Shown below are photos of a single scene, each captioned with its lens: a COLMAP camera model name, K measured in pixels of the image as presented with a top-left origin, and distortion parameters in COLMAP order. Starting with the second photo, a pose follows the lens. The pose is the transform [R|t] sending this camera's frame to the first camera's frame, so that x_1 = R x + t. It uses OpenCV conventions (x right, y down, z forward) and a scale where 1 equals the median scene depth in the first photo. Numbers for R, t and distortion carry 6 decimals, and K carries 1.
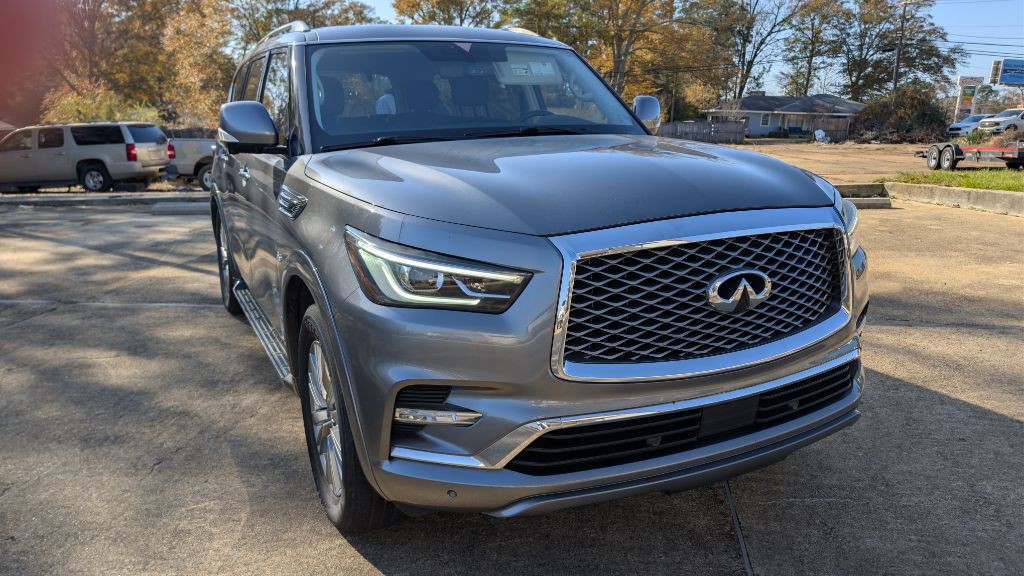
lens RADIAL K [[740.4, 0, 518.2], [0, 740.4, 287.8], [0, 0, 1]] dist [0.017871, -0.009752]
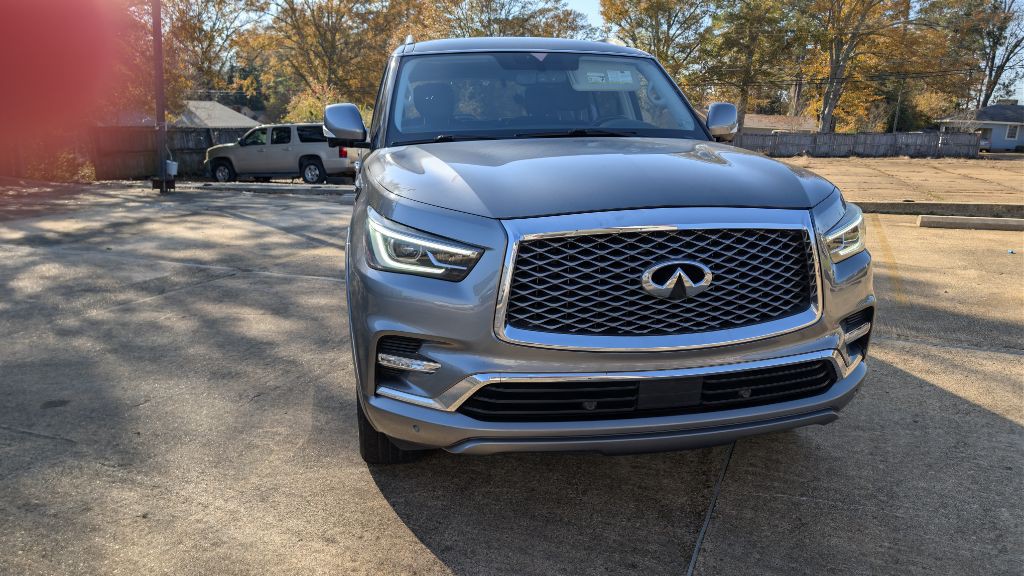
lens RADIAL K [[740.4, 0, 518.2], [0, 740.4, 287.8], [0, 0, 1]] dist [0.017871, -0.009752]
pose [[0.964173, 0.073838, -0.254791, 0.163469], [-0.075786, 0.997122, 0.002180, 0.015131], [0.254218, 0.017208, 0.966994, -0.059012]]
